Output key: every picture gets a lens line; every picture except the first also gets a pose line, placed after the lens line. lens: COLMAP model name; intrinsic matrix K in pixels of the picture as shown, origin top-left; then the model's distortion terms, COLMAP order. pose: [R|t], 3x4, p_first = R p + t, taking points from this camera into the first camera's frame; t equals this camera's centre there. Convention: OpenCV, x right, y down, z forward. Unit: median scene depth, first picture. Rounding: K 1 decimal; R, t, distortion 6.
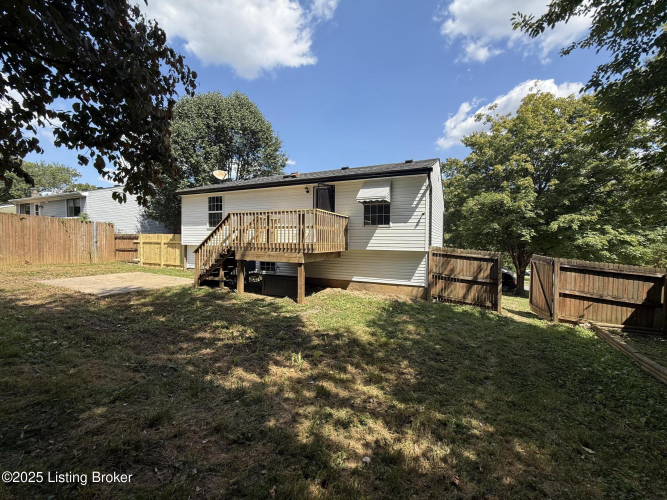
lens RADIAL K [[272.5, 0, 333.5], [0, 272.5, 250.0], [0, 0, 1]] dist [0.001356, 0.000435]
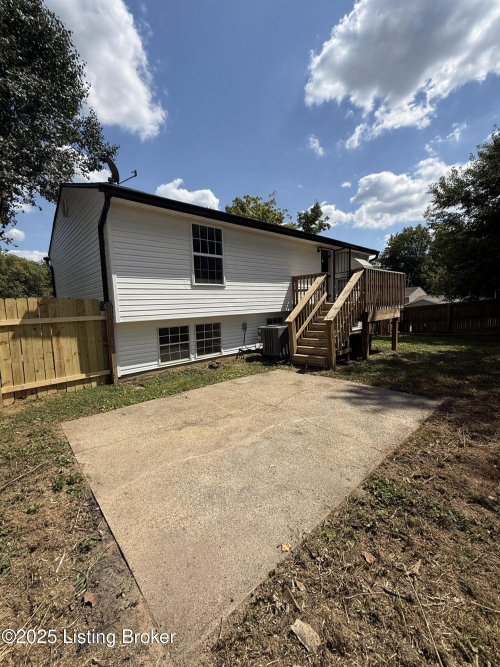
lens RADIAL K [[272.5, 0, 249.4], [0, 272.5, 333.3], [0, 0, 1]] dist [0.001356, 0.000435]
pose [[0.368147, -0.140637, 0.919070, -0.916940], [0.049929, 0.990058, 0.131500, -0.052338], [-0.928426, -0.002523, 0.371509, 0.711962]]
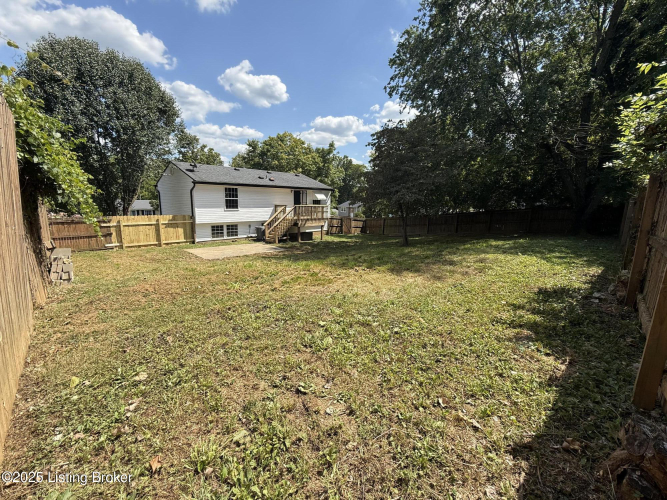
lens RADIAL K [[272.5, 0, 333.5], [0, 272.5, 250.0], [0, 0, 1]] dist [0.001356, 0.000435]
pose [[0.319421, -0.190157, 0.928337, -1.628408], [-0.002368, 0.979496, 0.201451, -0.163659], [-0.947610, -0.066546, 0.312422, 0.022625]]
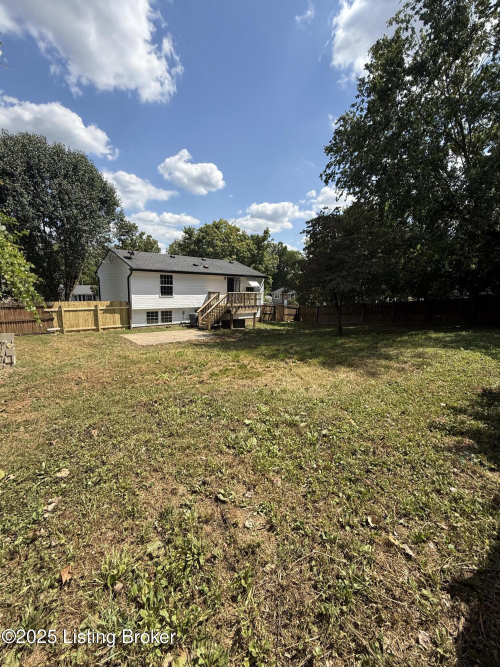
lens RADIAL K [[272.5, 0, 249.4], [0, 272.5, 333.3], [0, 0, 1]] dist [0.001356, 0.000435]
pose [[0.381080, -0.174074, 0.908007, -1.619311], [-0.008185, 0.981441, 0.191587, -0.170389], [-0.924506, -0.080442, 0.372583, 0.020712]]
